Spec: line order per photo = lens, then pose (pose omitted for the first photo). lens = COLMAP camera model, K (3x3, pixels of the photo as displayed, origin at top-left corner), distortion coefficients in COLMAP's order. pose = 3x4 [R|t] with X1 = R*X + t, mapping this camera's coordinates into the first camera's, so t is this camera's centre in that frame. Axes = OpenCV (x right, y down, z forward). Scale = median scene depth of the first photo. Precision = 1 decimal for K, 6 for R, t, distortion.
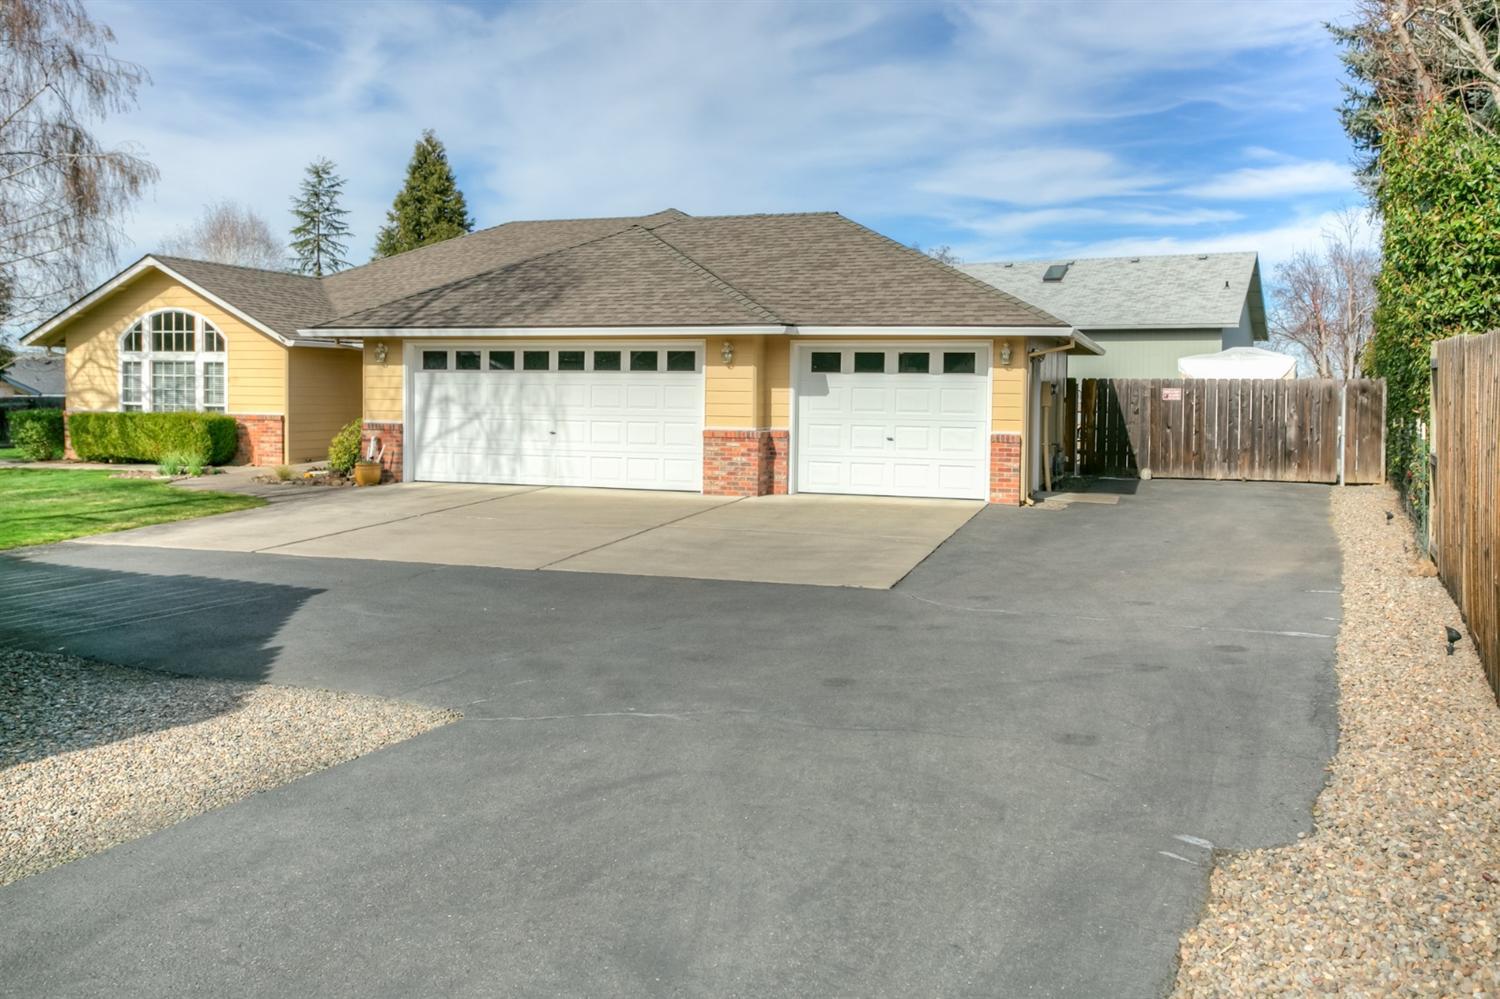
lens RADIAL K [[1288.4, 0, 750.0], [0, 1288.4, 499.5], [0, 0, 1]] dist [0.008938, -0.055807]
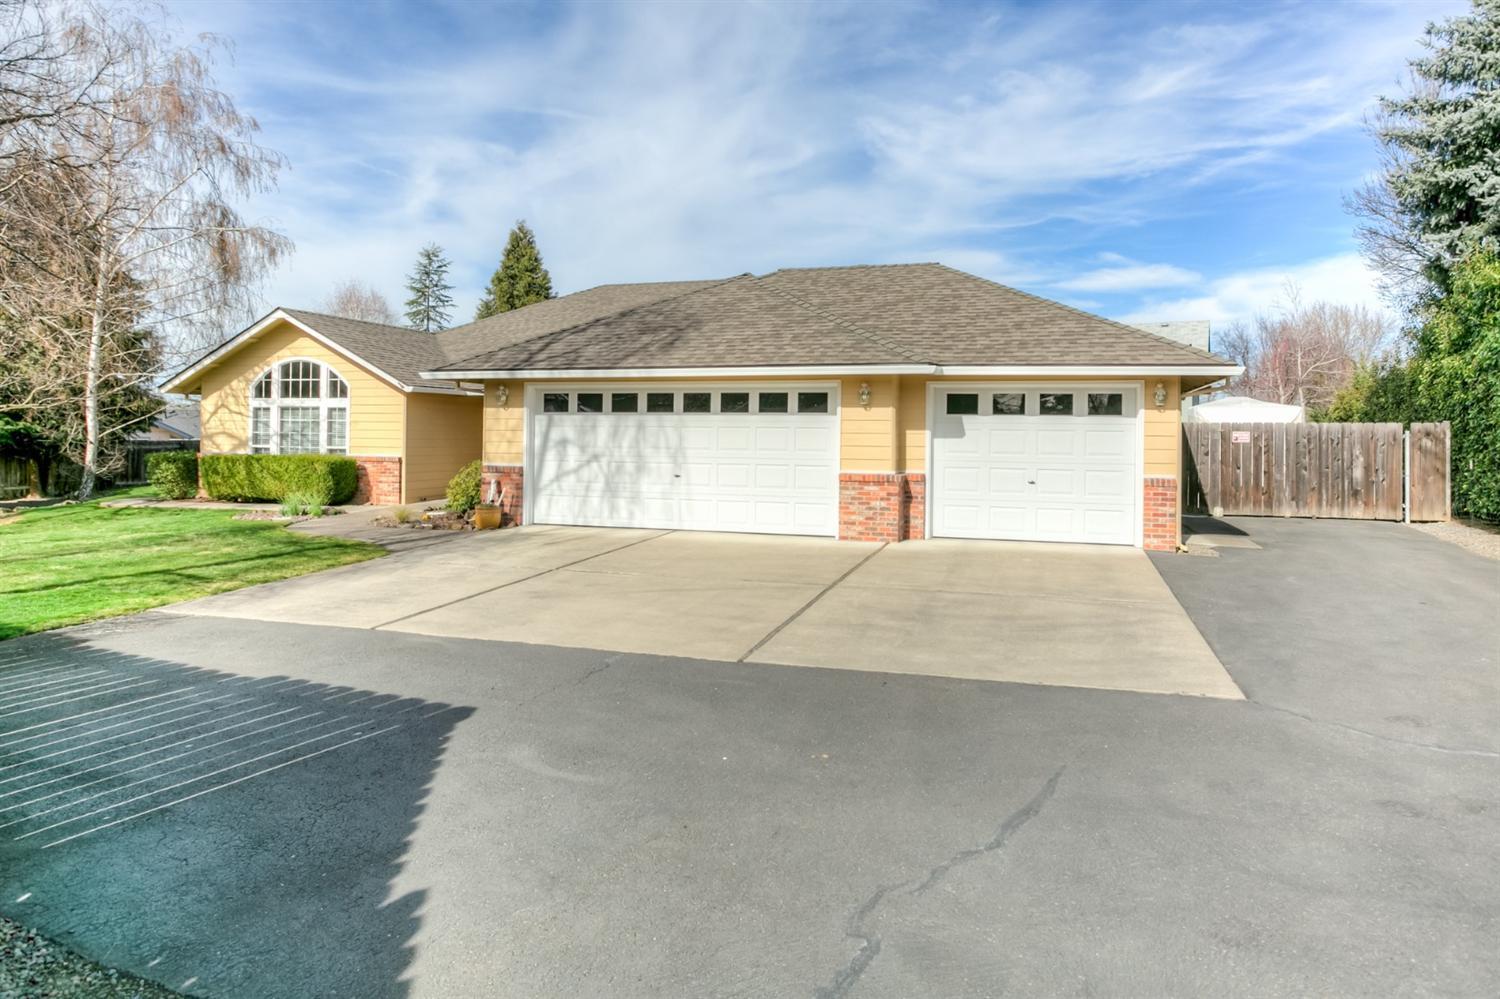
lens RADIAL K [[941.8, 0, 752.1], [0, 941.8, 471.0], [0, 0, 1]] dist [-0.048992, 0.003419]
pose [[0.999800, -0.001190, 0.019962, -0.101802], [0.002114, 0.998925, -0.046318, -0.020378], [-0.019886, 0.046351, 0.998727, 0.260219]]
